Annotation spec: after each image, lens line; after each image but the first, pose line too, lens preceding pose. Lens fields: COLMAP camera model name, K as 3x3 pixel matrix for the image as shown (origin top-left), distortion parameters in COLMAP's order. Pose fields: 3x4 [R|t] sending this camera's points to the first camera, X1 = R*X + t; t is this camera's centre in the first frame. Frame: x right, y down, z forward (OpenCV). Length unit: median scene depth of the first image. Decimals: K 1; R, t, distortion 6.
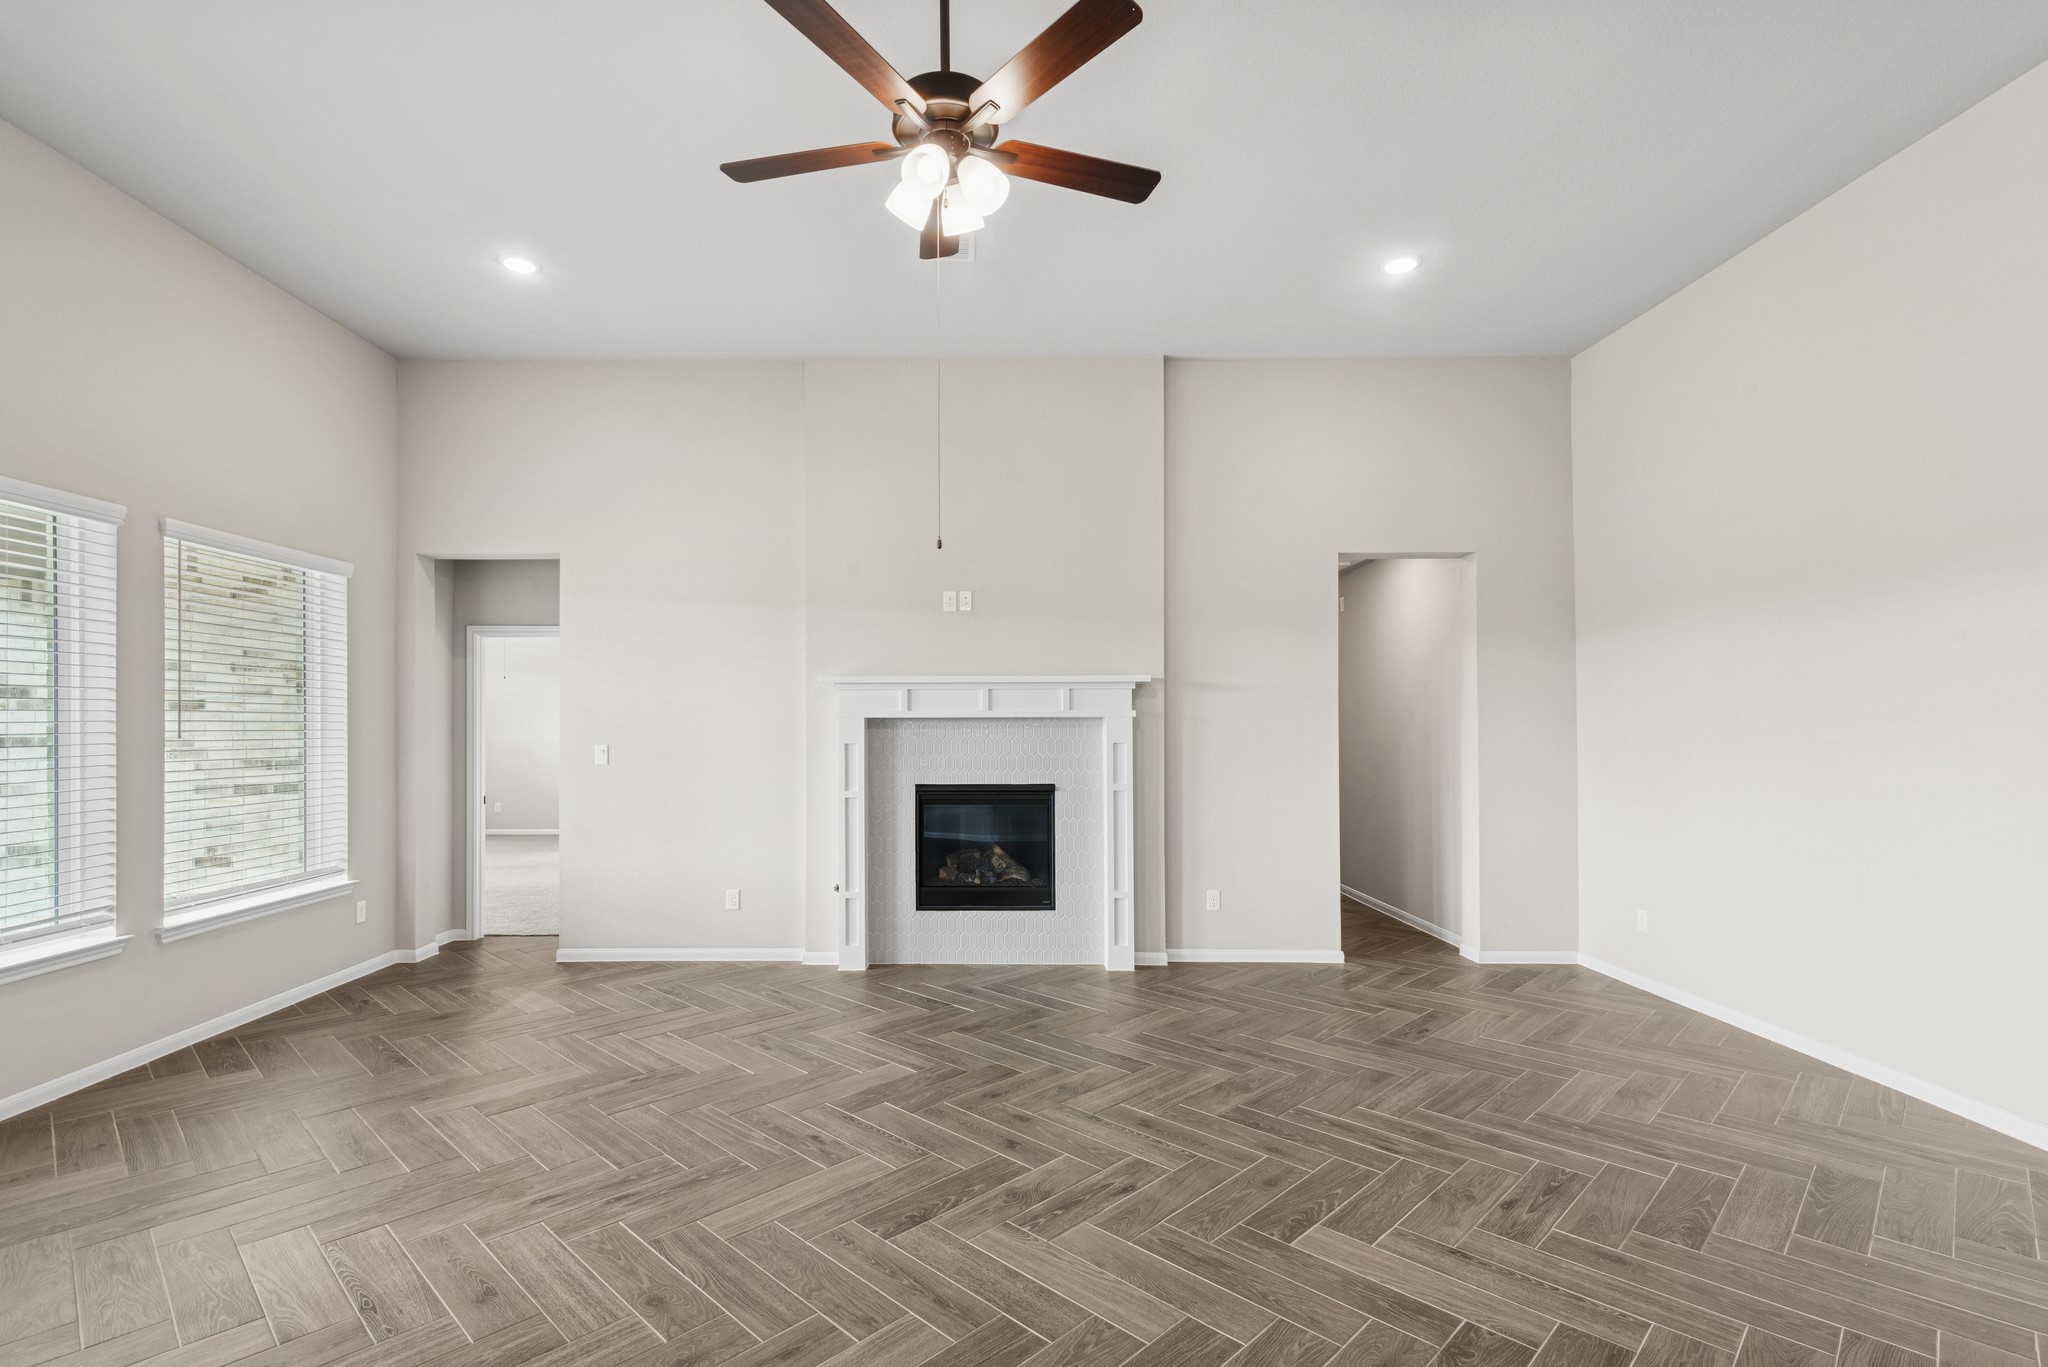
lens RADIAL K [[975.3, 0, 973.8], [0, 975.3, 731.3], [0, 0, 1]] dist [0.036296, -0.000179]
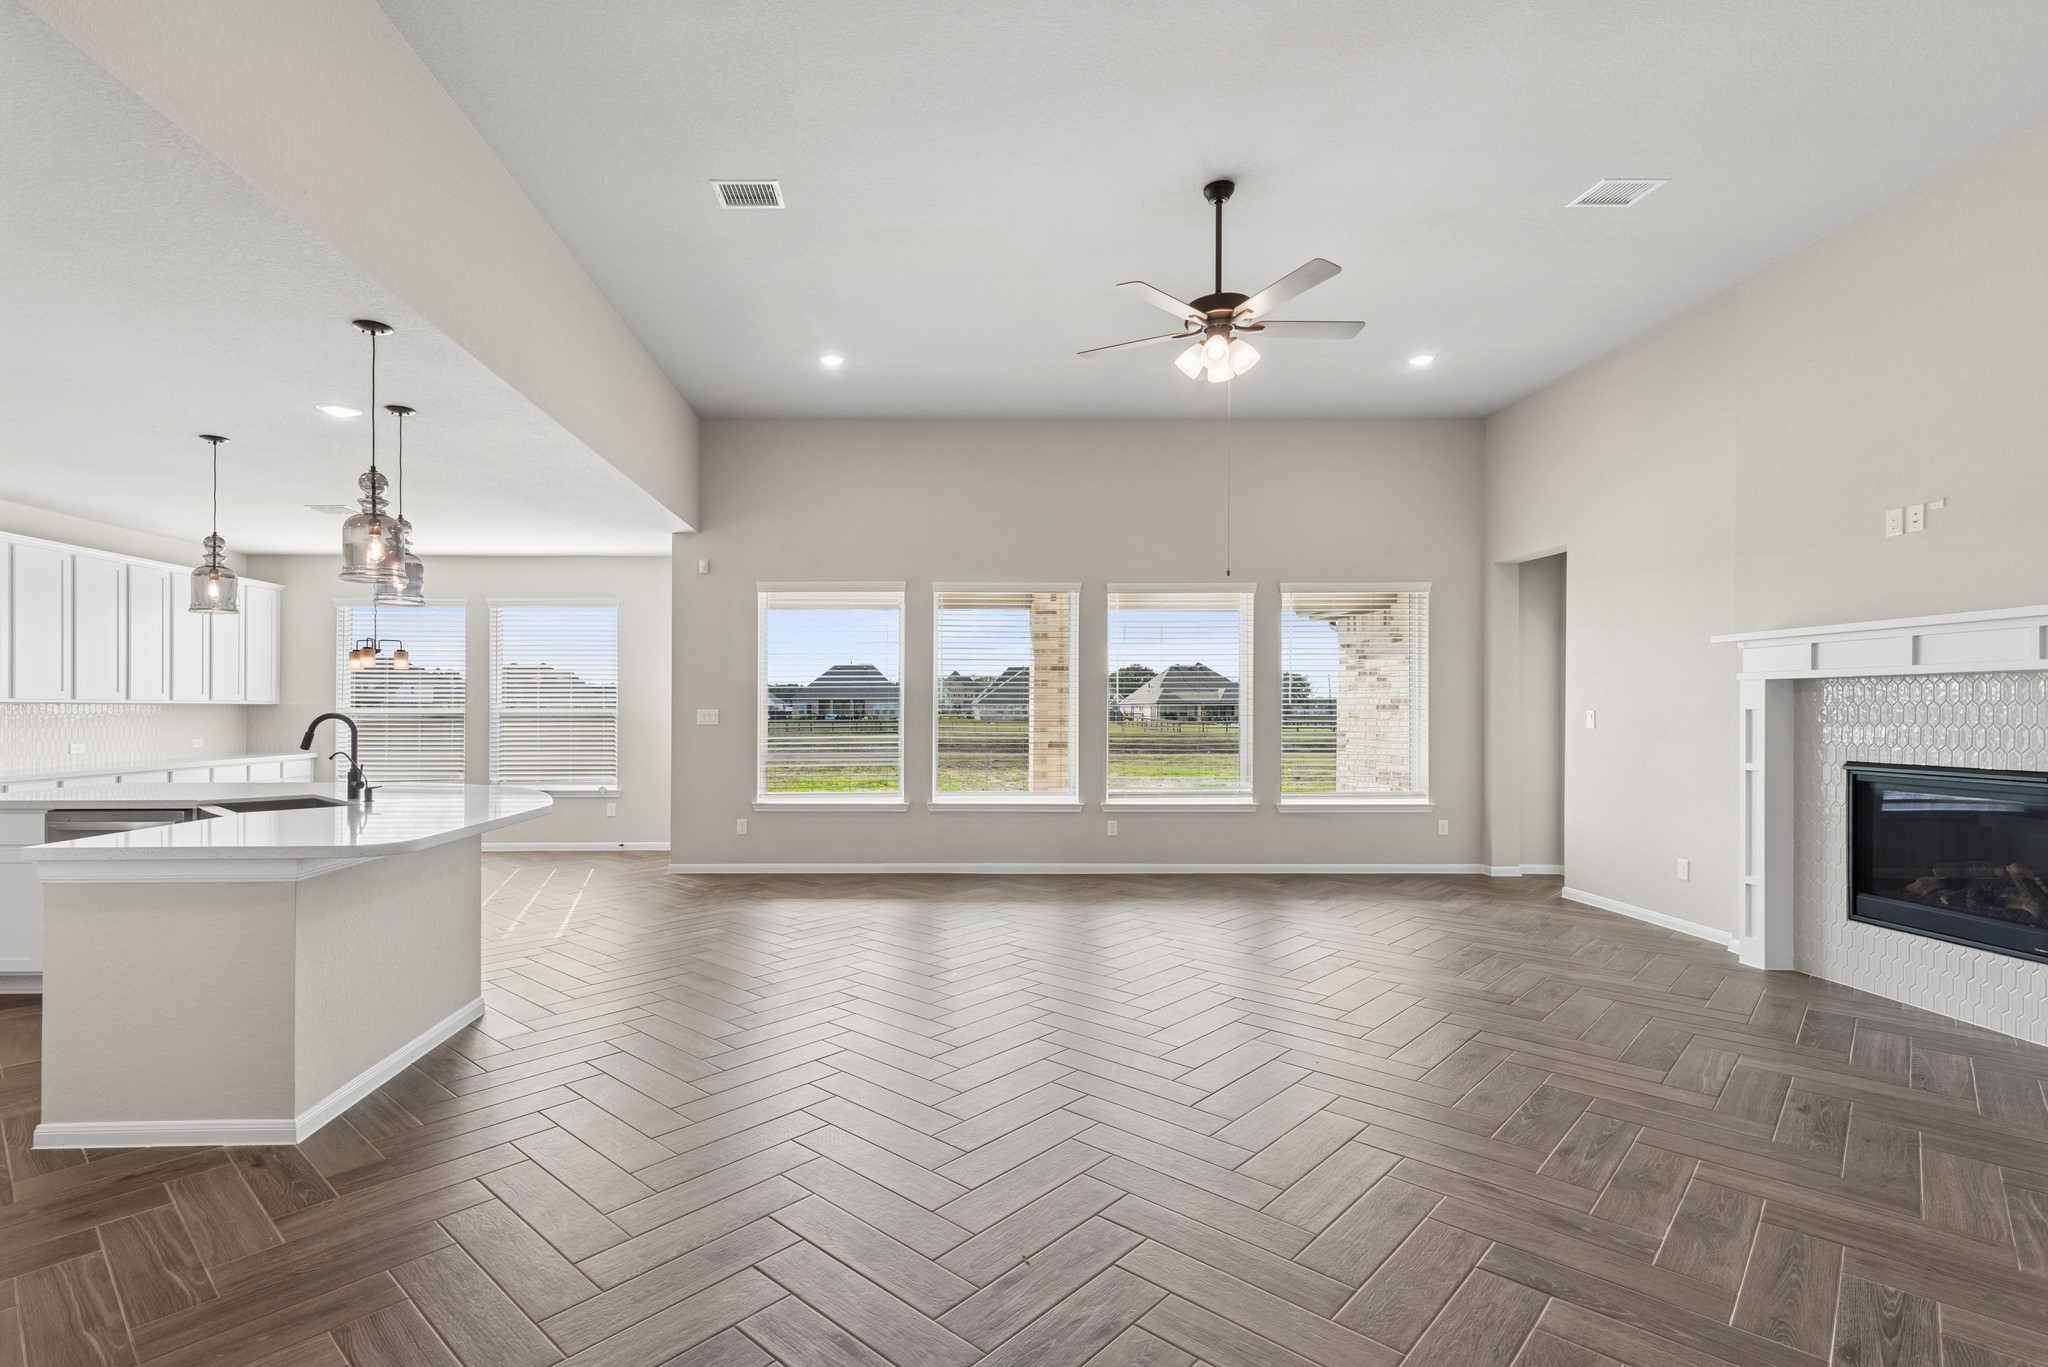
lens RADIAL K [[1030.2, 0, 1024.0], [0, 1030.2, 683.5], [0, 0, 1]] dist [0.152334, -0.000551]
pose [[0.113265, -0.023581, -0.993285, 0.788343], [-0.002614, 0.999708, -0.024032, 0.015163], [0.993561, 0.005319, 0.113171, 0.233519]]
